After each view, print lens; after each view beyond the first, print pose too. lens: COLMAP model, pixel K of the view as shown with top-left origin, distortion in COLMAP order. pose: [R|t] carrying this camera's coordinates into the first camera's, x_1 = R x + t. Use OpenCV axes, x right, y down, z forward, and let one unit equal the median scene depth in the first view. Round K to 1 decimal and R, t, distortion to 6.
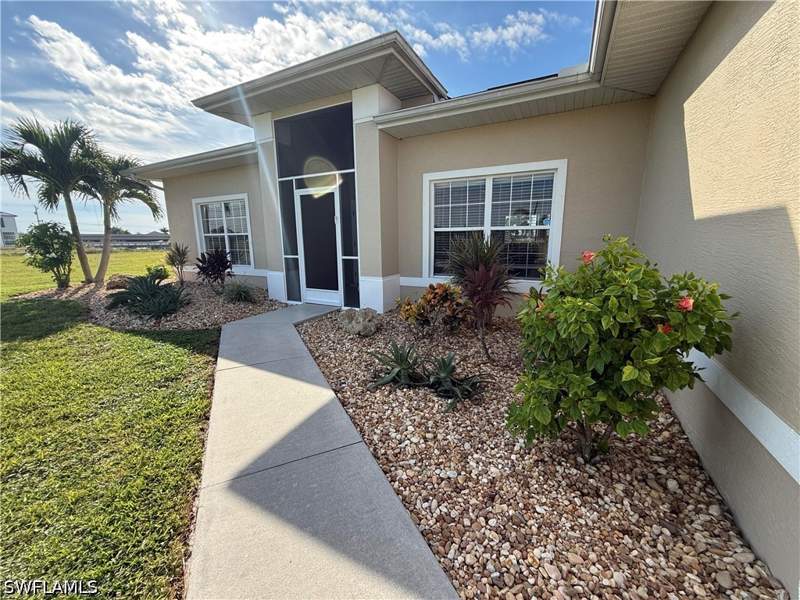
lens RADIAL K [[319.6, 0, 400.0], [0, 319.6, 295.6], [0, 0, 1]] dist [-0.000393, 0.000063]
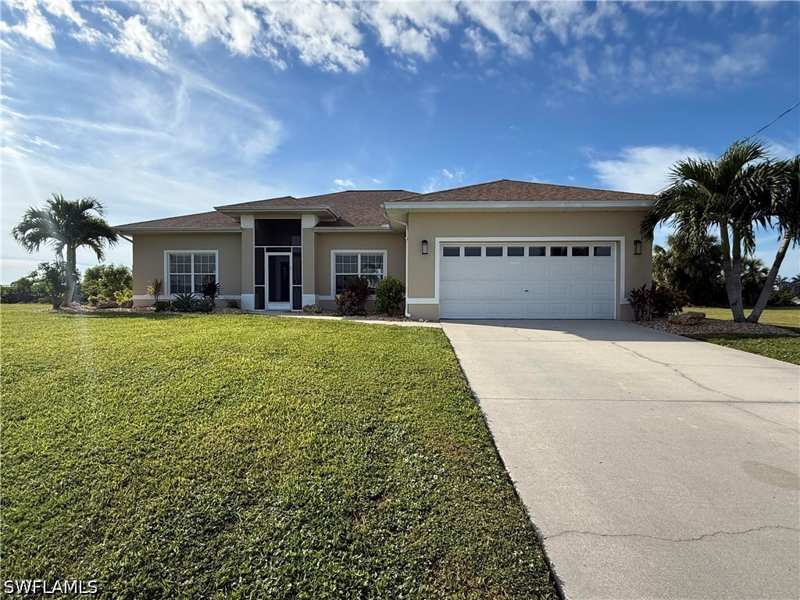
lens RADIAL K [[418.4, 0, 400.0], [0, 418.4, 300.0], [0, 0, 1]] dist [0.000958, 0.000375]
pose [[0.909091, 0.006428, 0.416549, -0.701510], [0.063095, 0.986223, -0.152919, 0.447556], [-0.411793, 0.165299, 0.896160, -1.769936]]
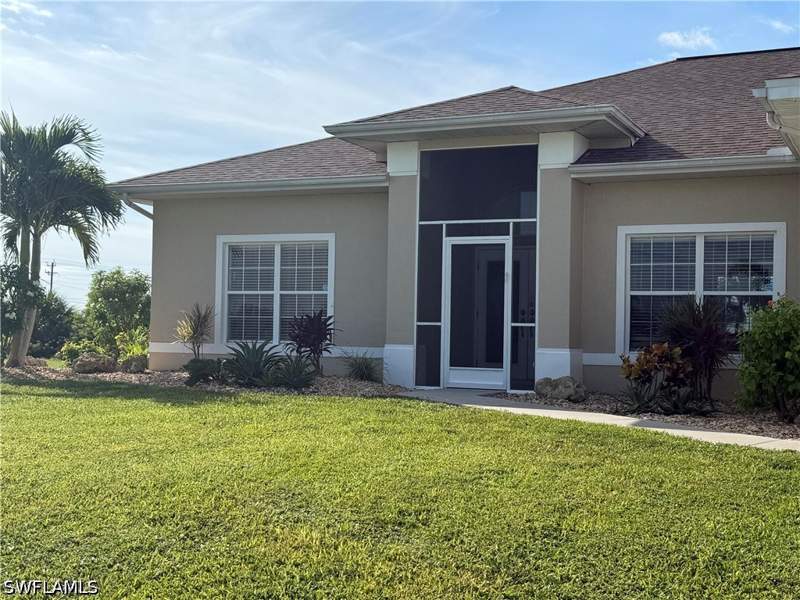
lens RADIAL K [[1119.5, 0, 400.0], [0, 1119.5, 300.0], [0, 0, 1]] dist [0.136250, -0.013808]
pose [[0.998382, 0.032052, 0.046978, -0.599429], [-0.021334, 0.976806, -0.213061, 0.420995], [-0.052718, 0.211714, 0.975909, -1.705660]]
